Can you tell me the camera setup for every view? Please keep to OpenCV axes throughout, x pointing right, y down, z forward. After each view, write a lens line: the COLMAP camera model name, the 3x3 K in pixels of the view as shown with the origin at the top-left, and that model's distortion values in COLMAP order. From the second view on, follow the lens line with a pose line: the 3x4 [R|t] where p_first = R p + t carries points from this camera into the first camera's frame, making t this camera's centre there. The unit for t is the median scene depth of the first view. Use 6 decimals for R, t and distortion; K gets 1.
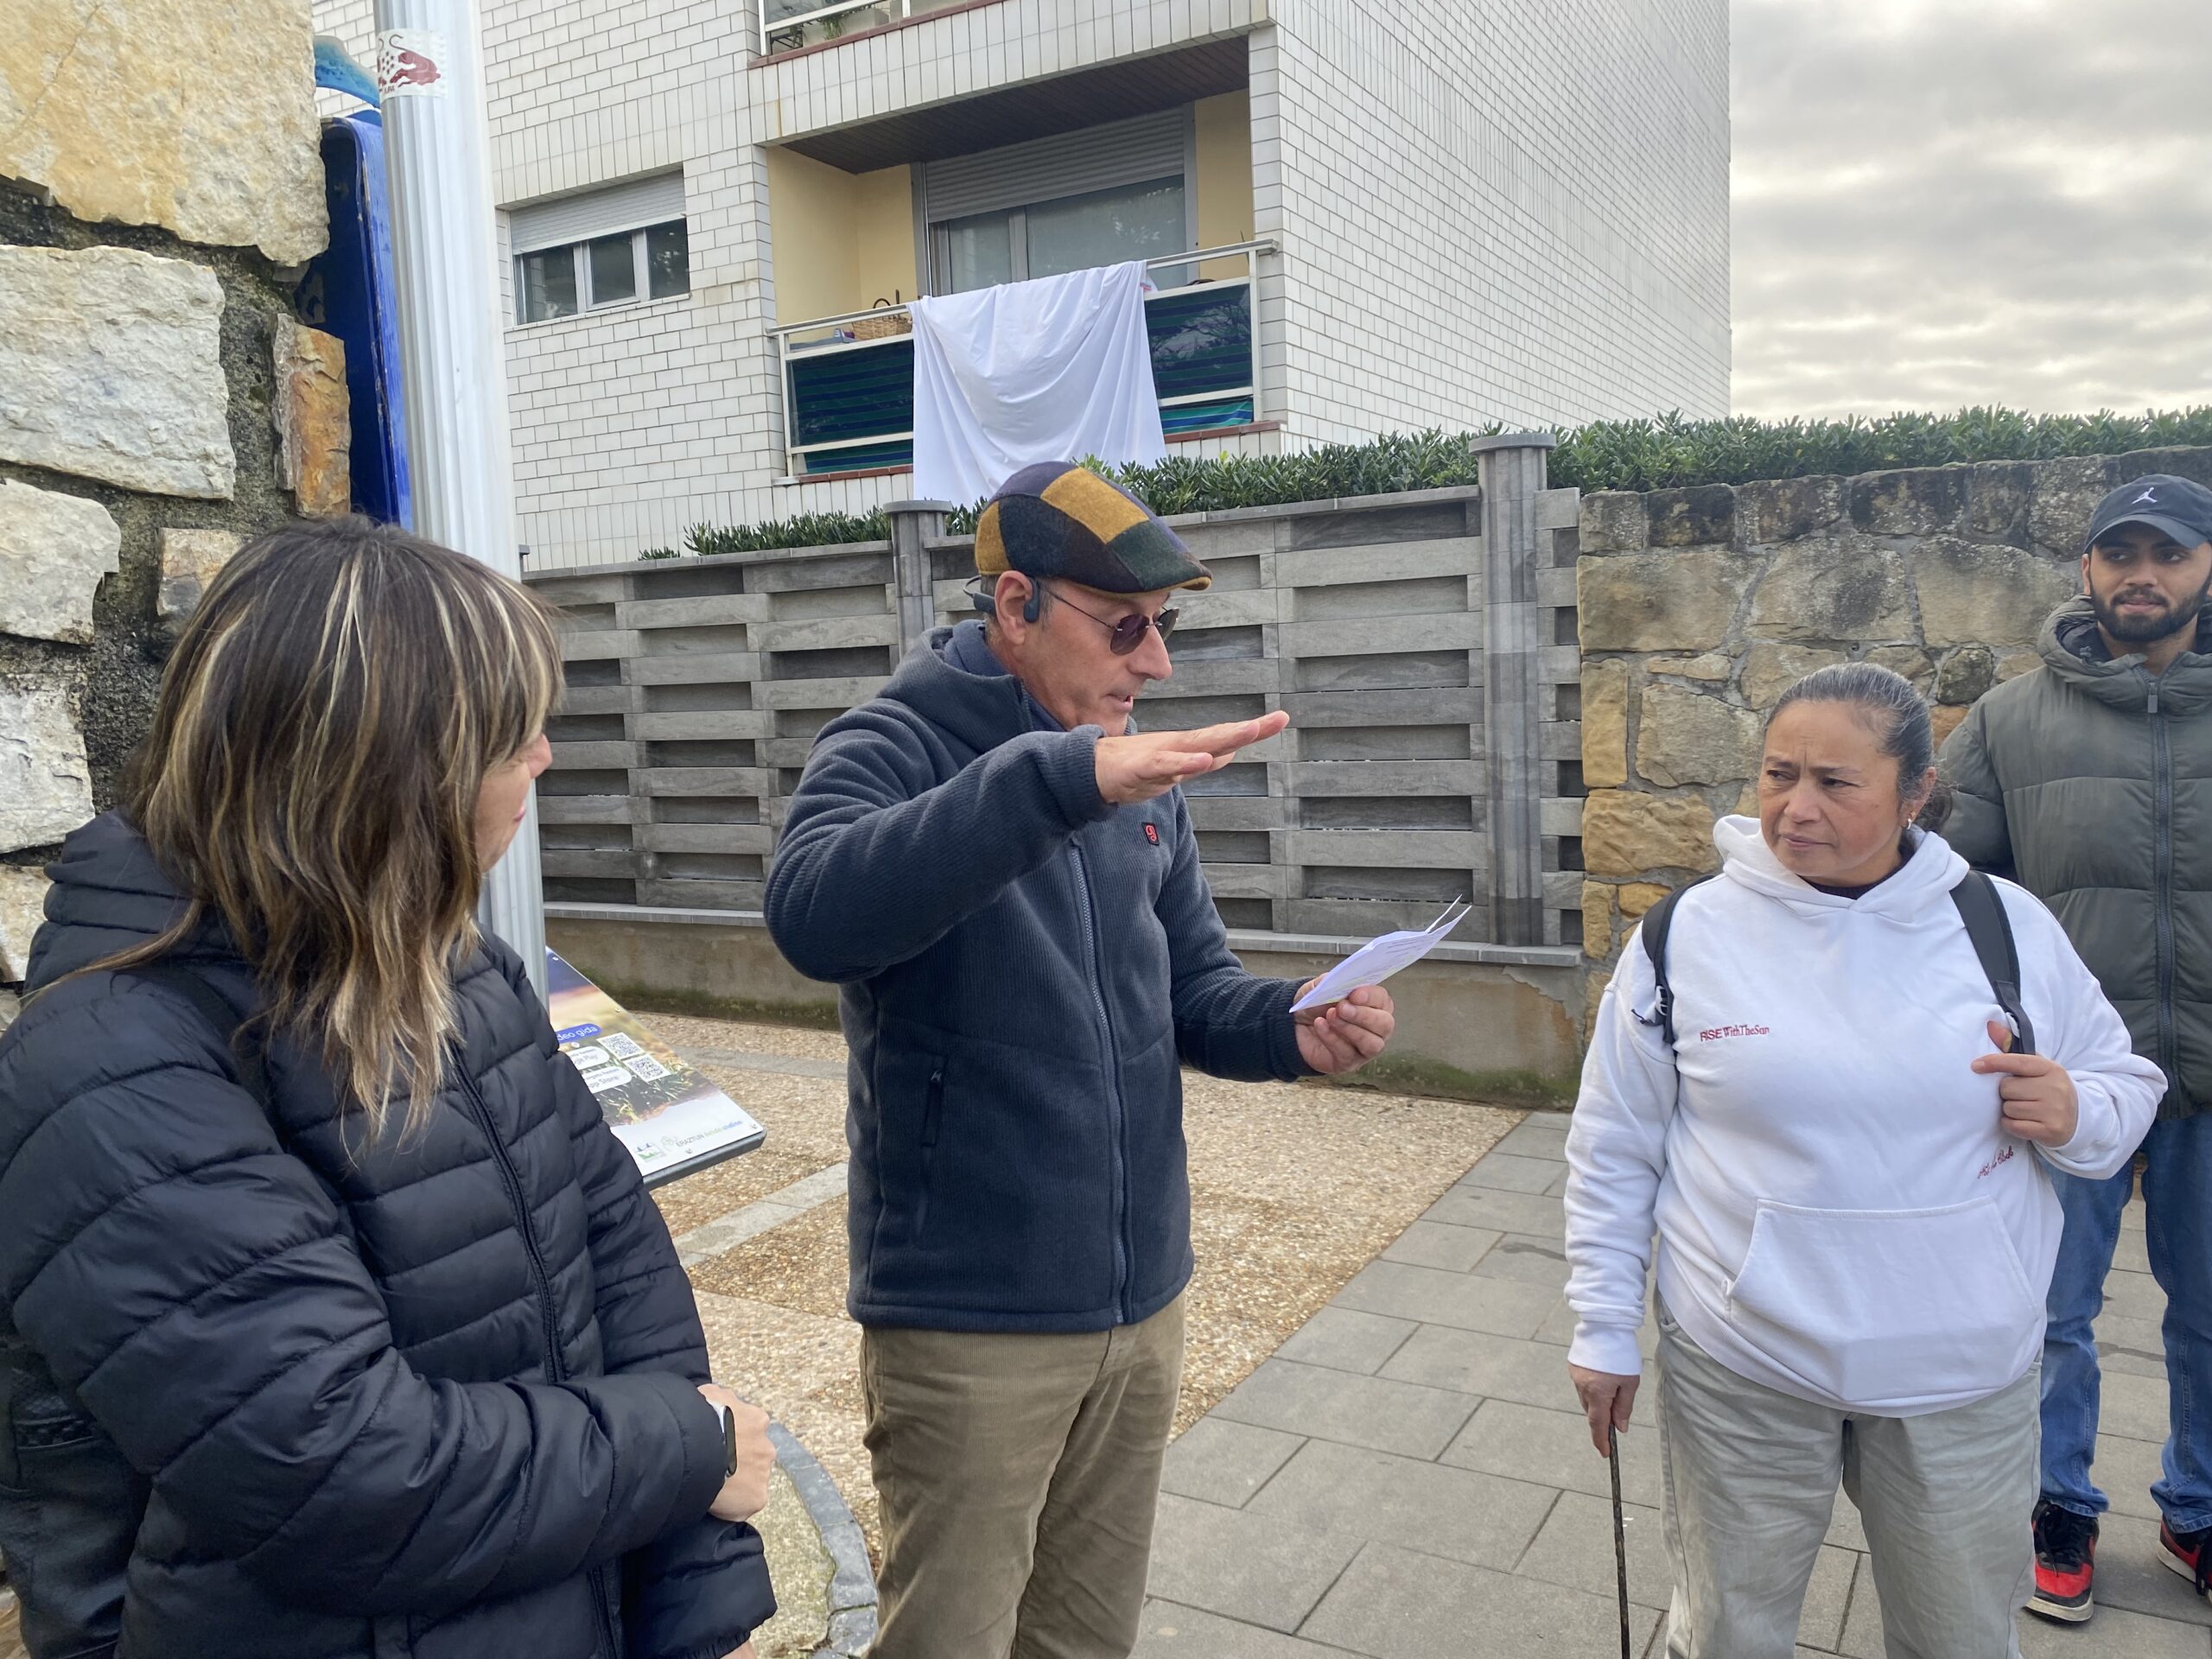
lens RADIAL K [[1678.9, 0, 1139.1], [0, 1678.9, 841.3], [0, 0, 1]] dist [0.000367, -0.002283]
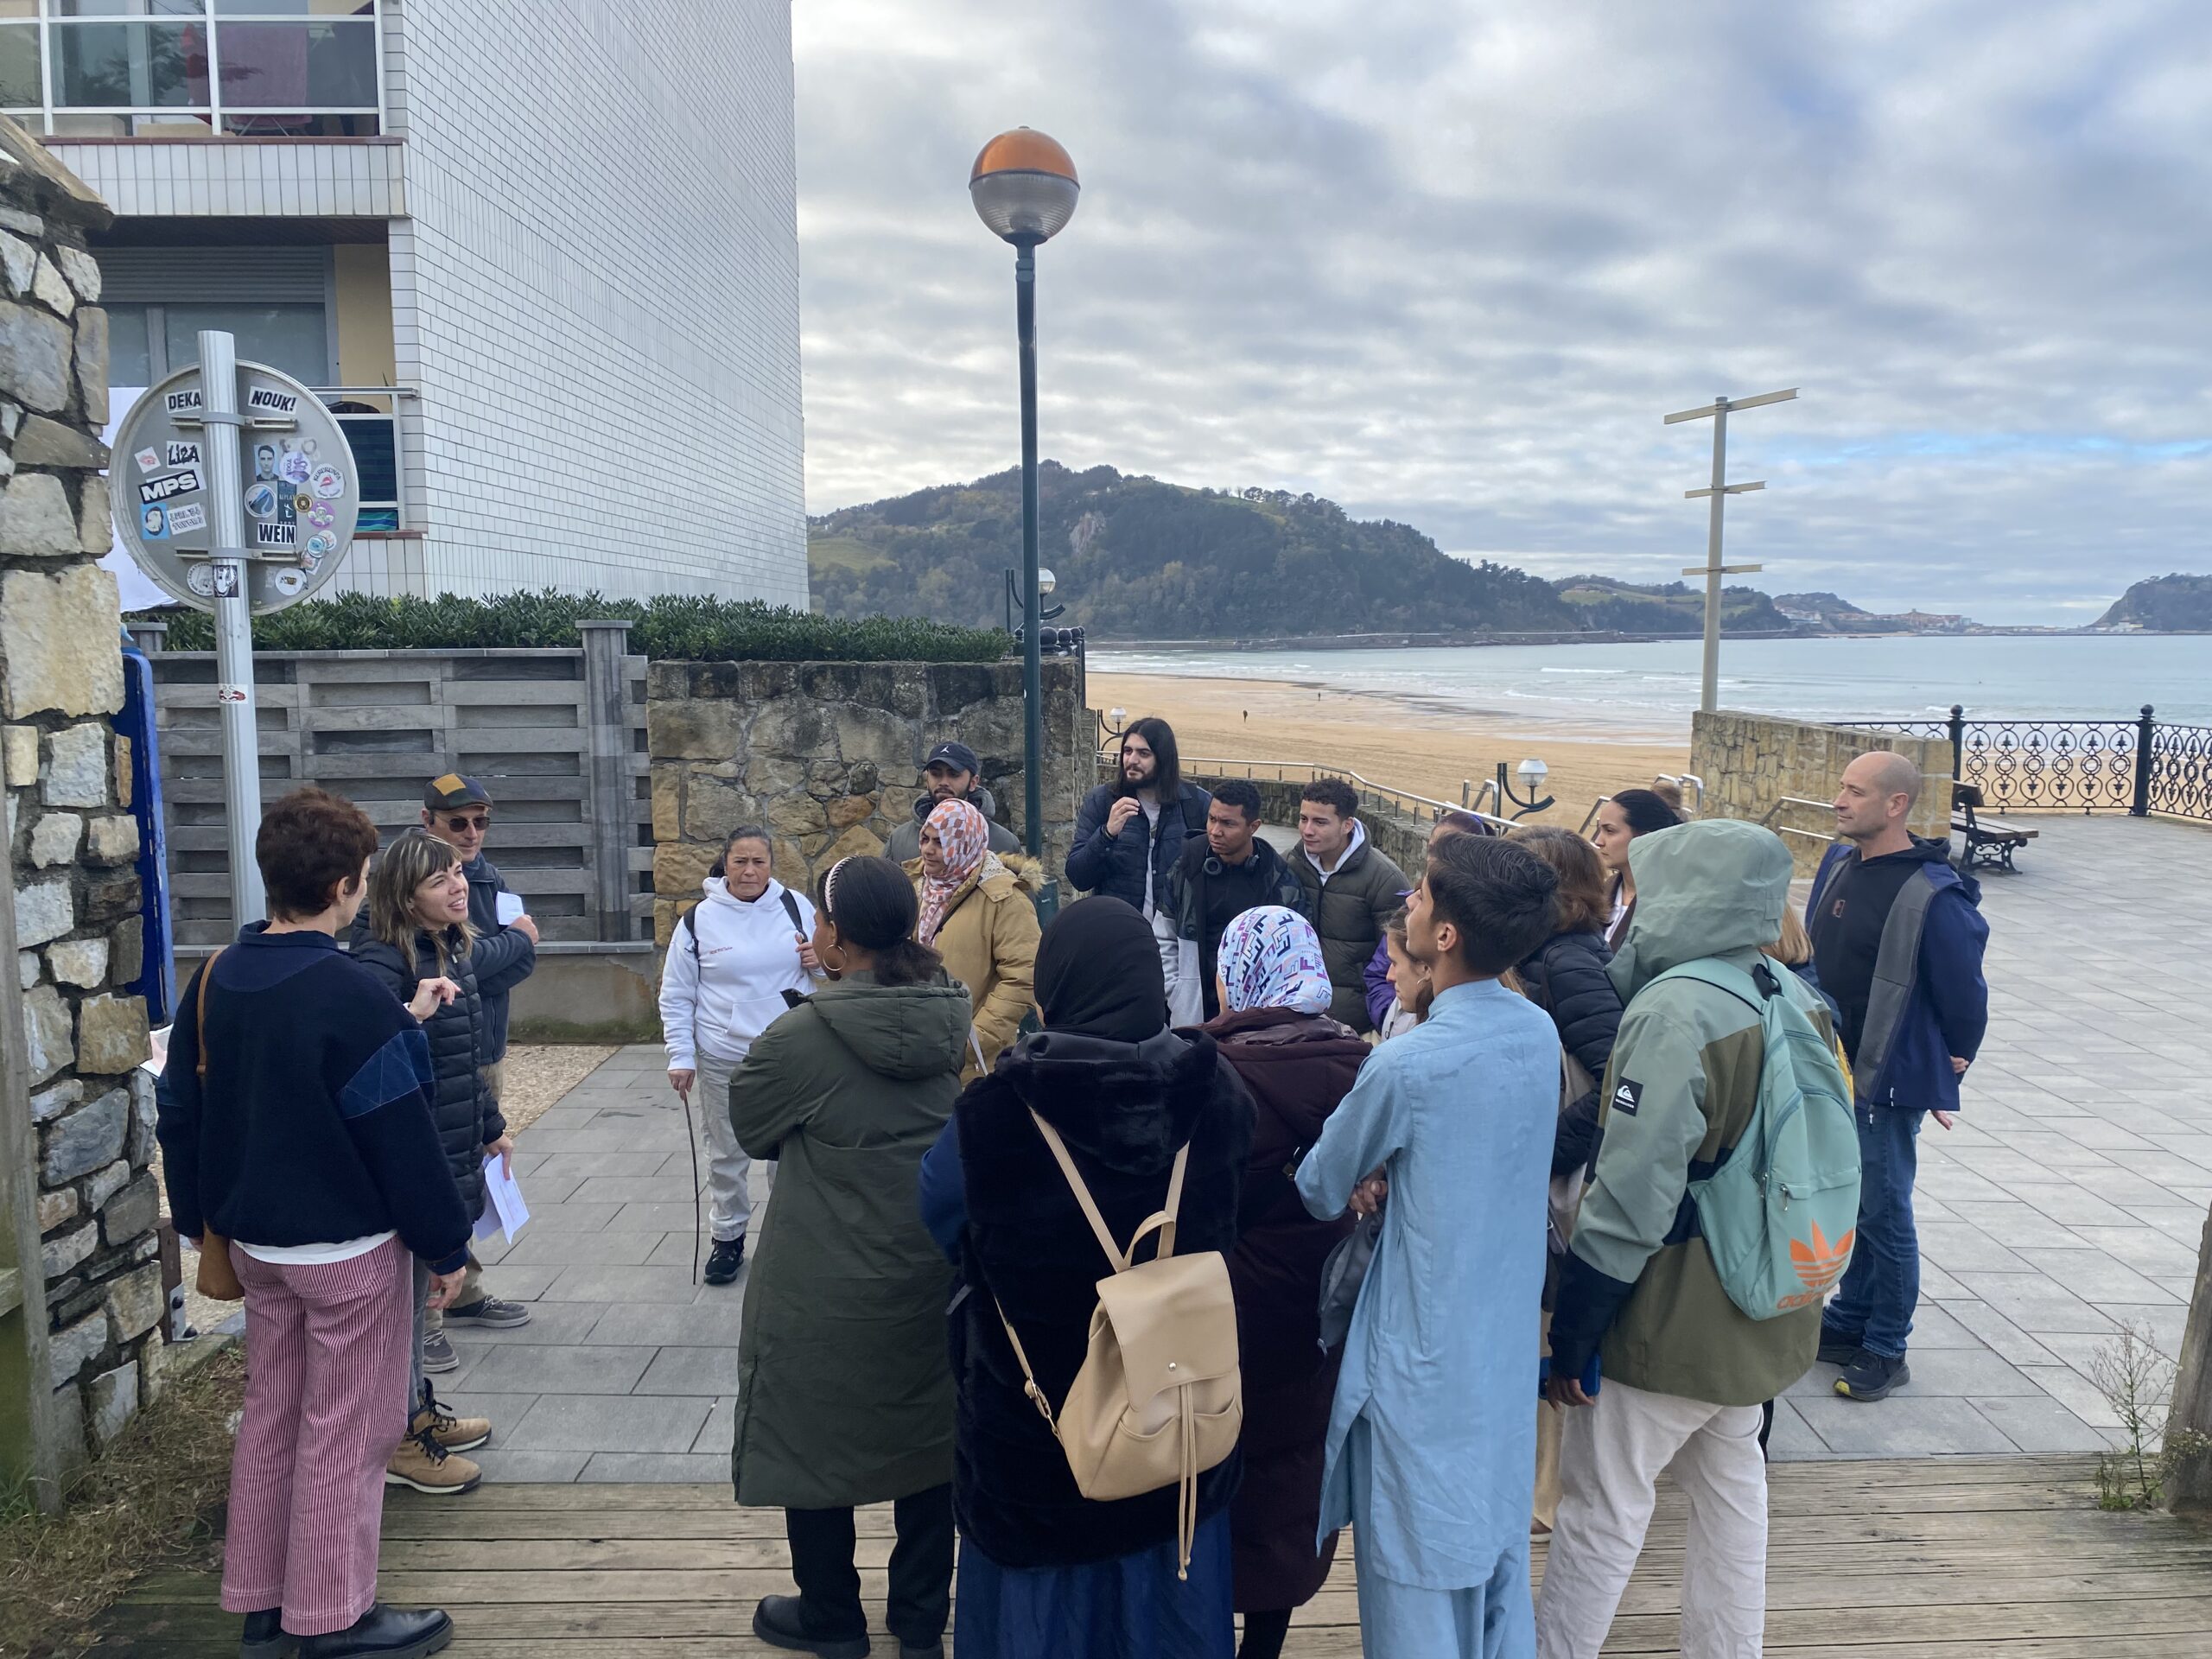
lens RADIAL K [[1678.9, 0, 1139.1], [0, 1678.9, 841.3], [0, 0, 1]] dist [0.000367, -0.002283]
pose [[0.872427, -0.020837, 0.488300, -0.115657], [0.017280, 0.999781, 0.011790, -0.042049], [-0.488439, -0.001848, 0.872596, -0.630059]]
